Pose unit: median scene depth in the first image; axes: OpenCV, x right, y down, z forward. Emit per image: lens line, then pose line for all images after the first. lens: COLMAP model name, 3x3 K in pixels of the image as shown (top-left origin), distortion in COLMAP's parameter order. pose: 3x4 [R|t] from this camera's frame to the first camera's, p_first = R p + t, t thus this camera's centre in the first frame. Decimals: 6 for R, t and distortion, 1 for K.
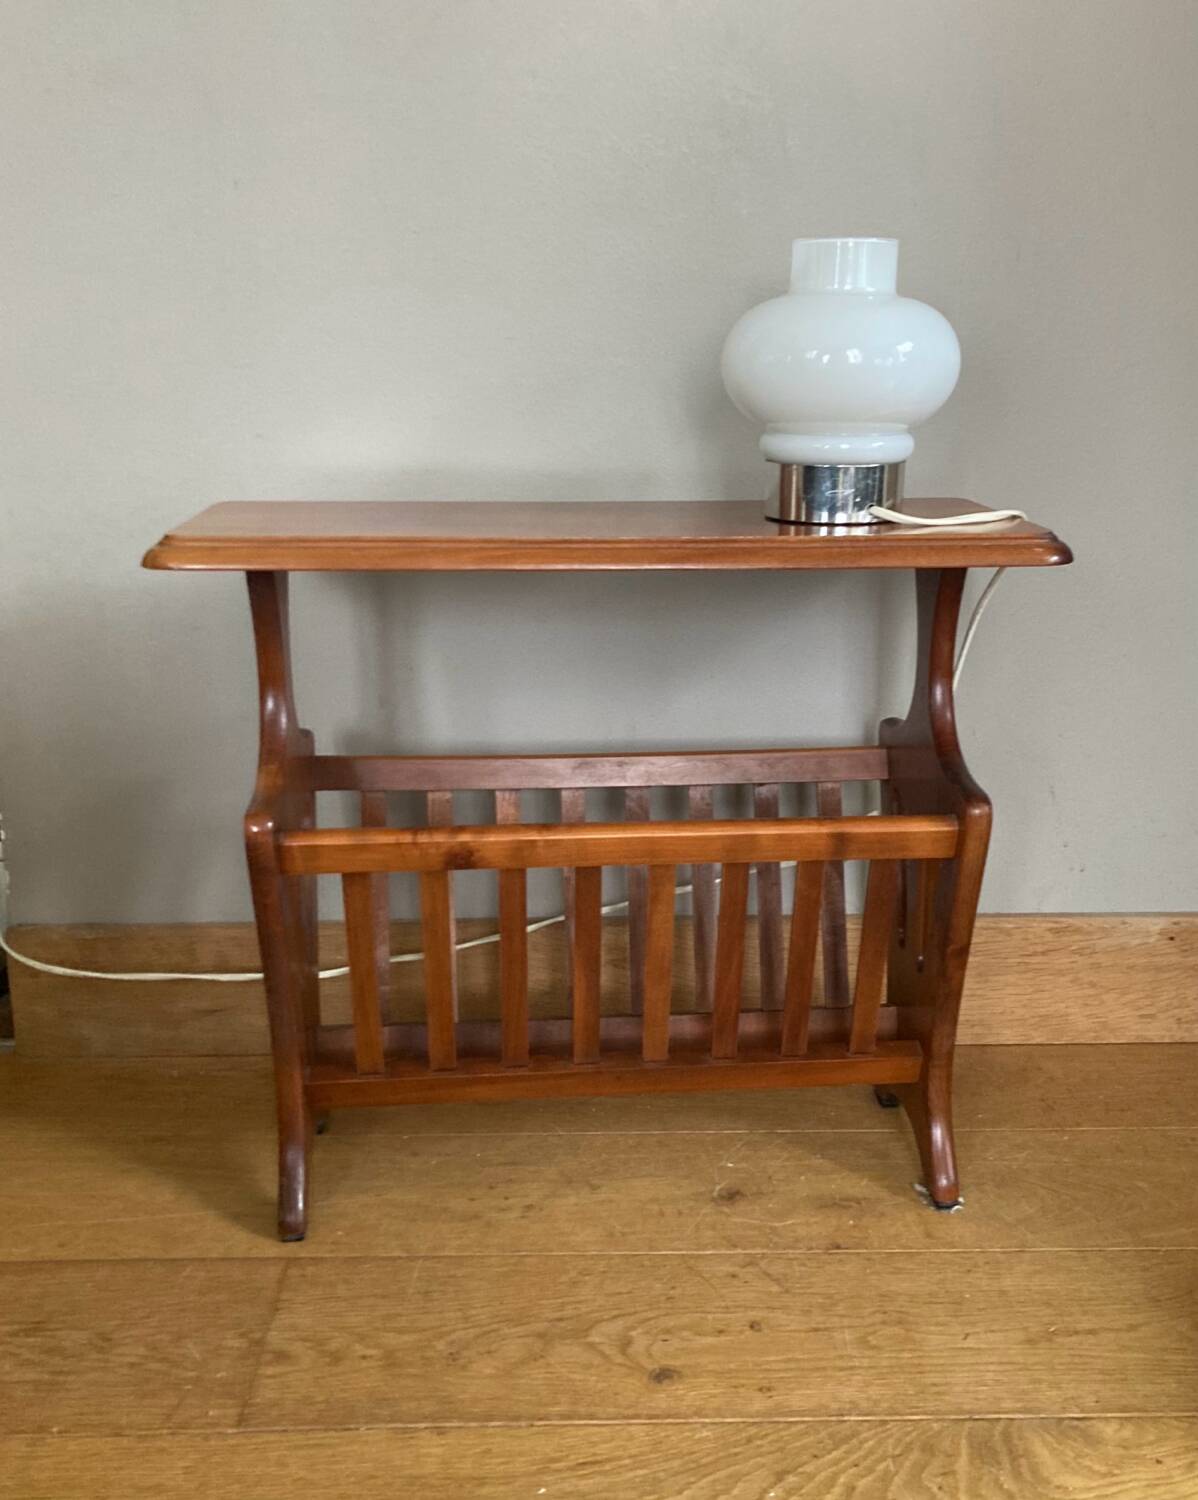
lens RADIAL K [[1682.6, 0, 634.4], [0, 1682.6, 746.0], [0, 0, 1]] dist [-0.011066, 0.128612]
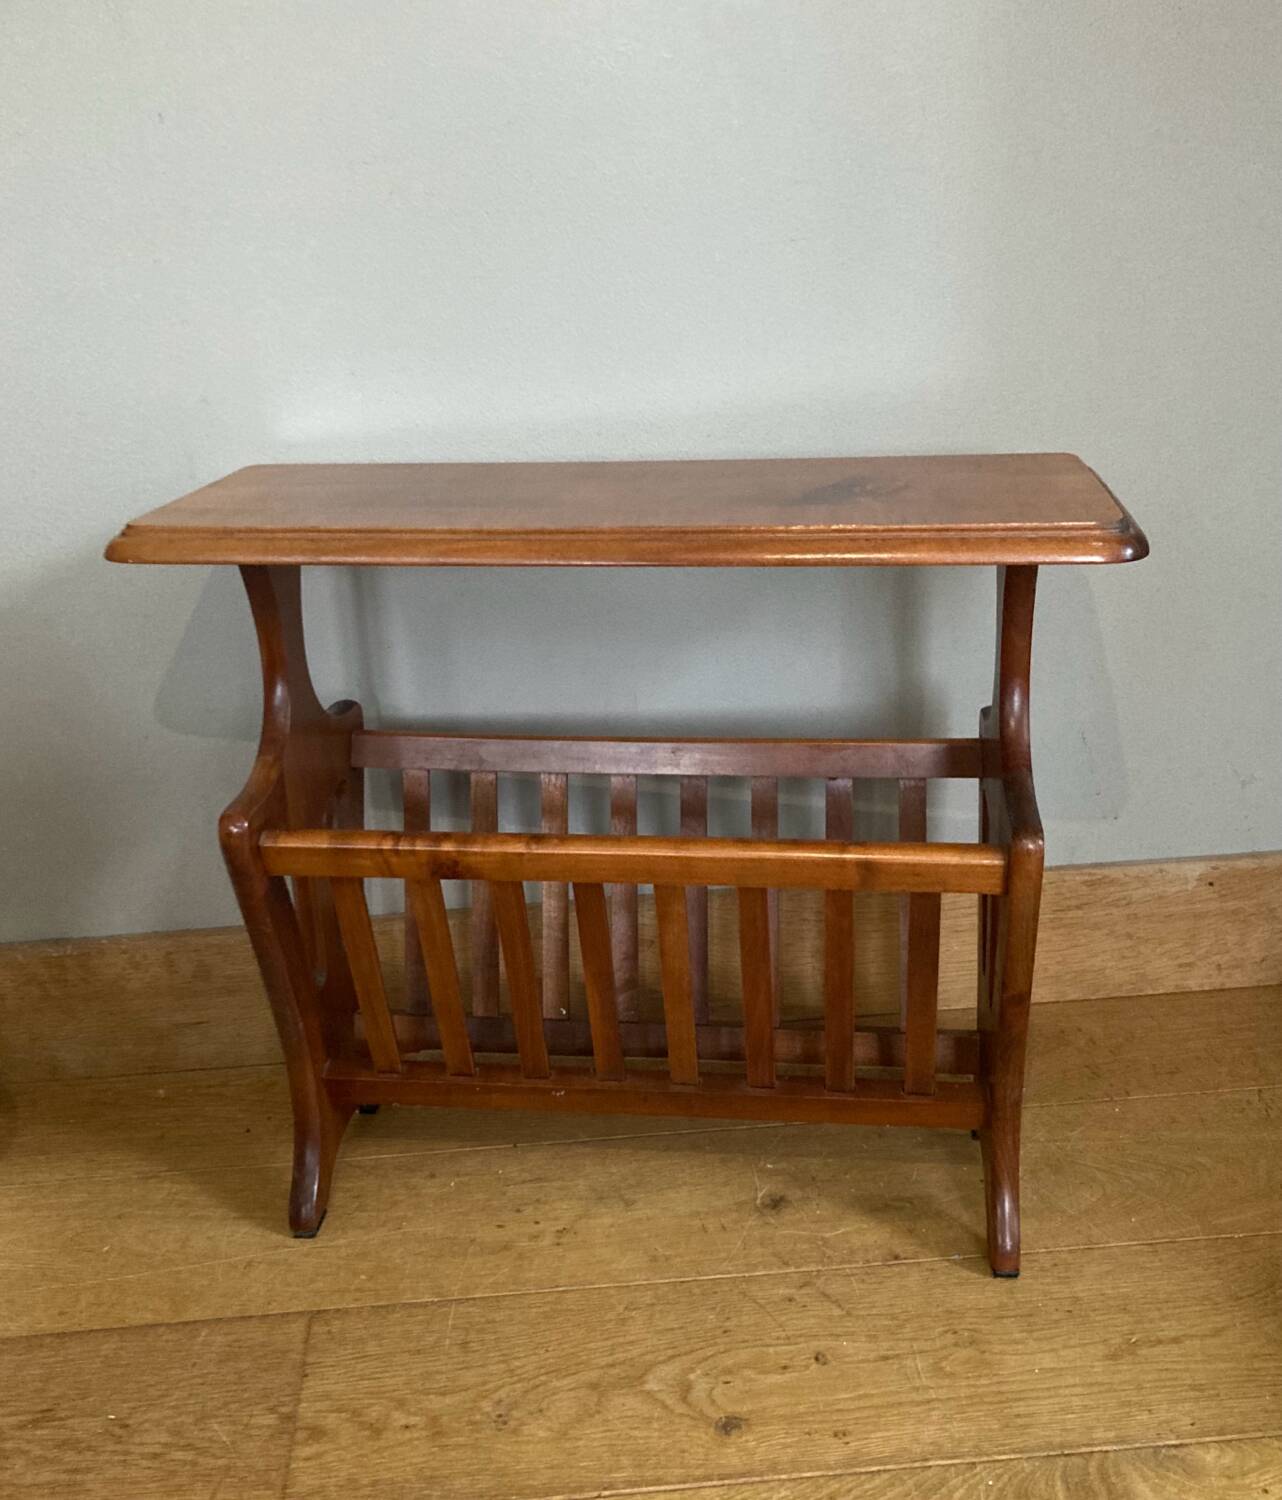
lens RADIAL K [[1701.4, 0, 641.0], [0, 1701.4, 750.0], [0, 0, 1]] dist [-0.007177, 0.114876]
pose [[0.997619, -0.055107, 0.041459, -0.049724], [0.051453, 0.995088, 0.084578, -0.079551], [-0.045916, -0.082243, 0.995554, 0.090697]]
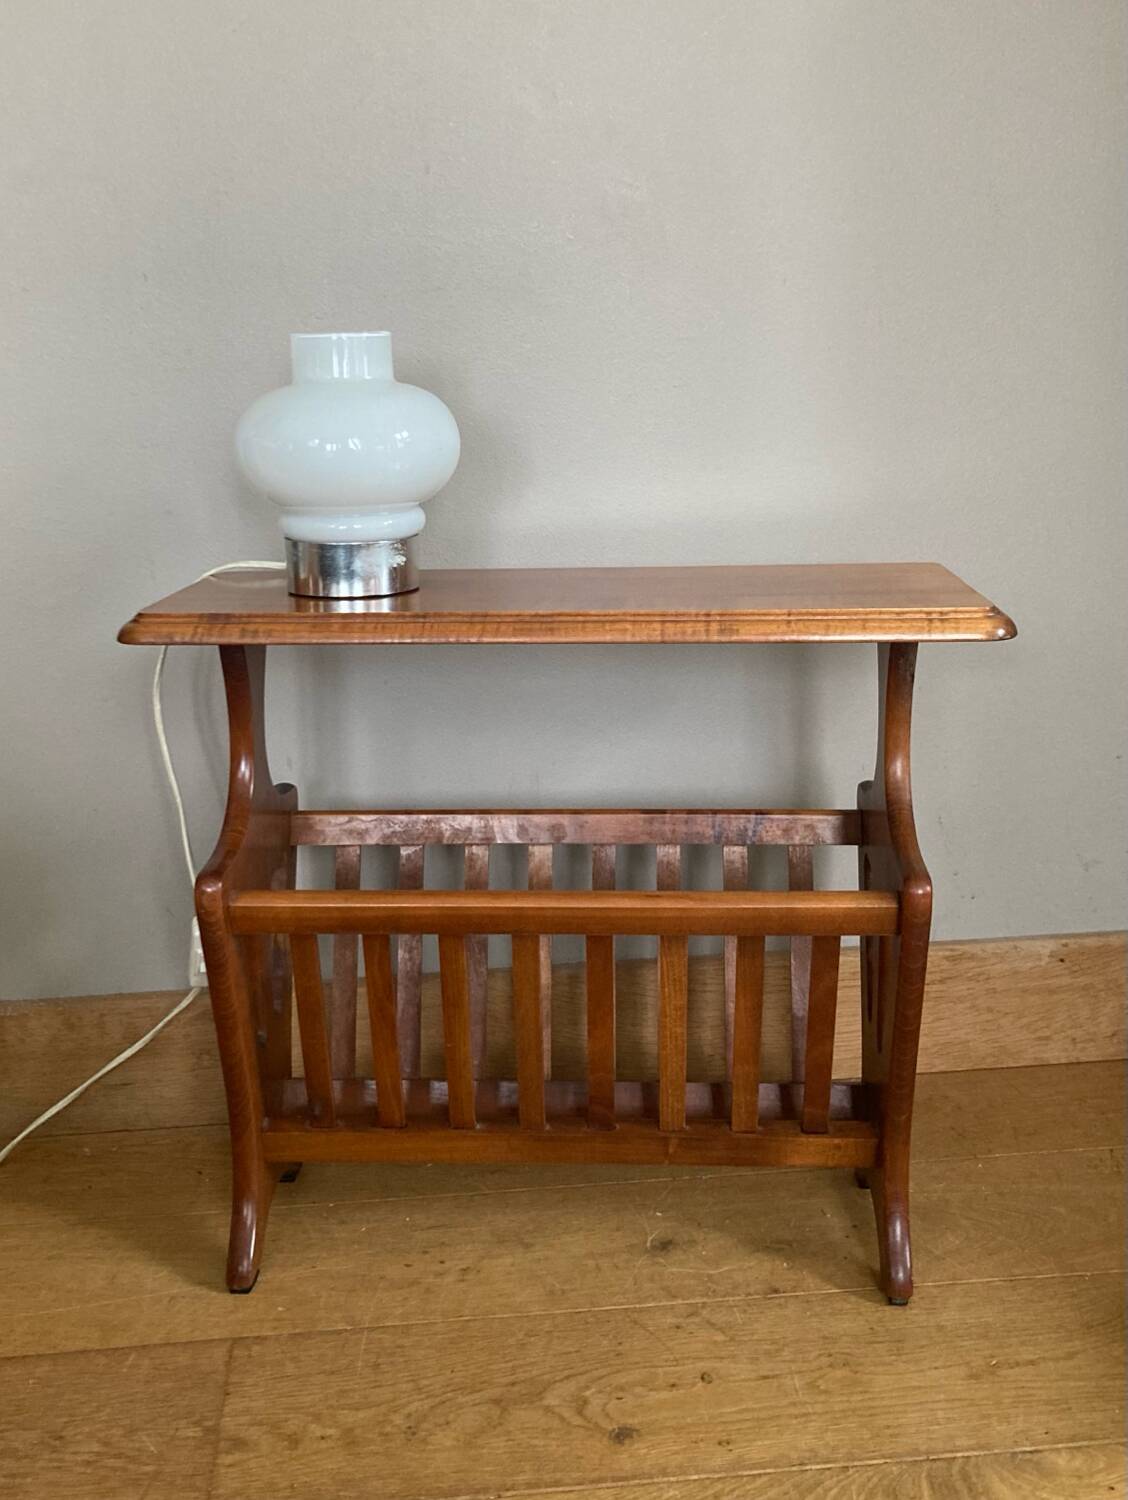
lens RADIAL K [[1744.0, 0, 561.2], [0, 1744.0, 567.9], [0, 0, 1]] dist [-0.042661, 0.164719]
pose [[0.996947, -0.035171, 0.069708, -0.072792], [0.042632, 0.993170, -0.108611, -0.030278], [-0.065412, 0.111252, 0.991637, -0.090349]]
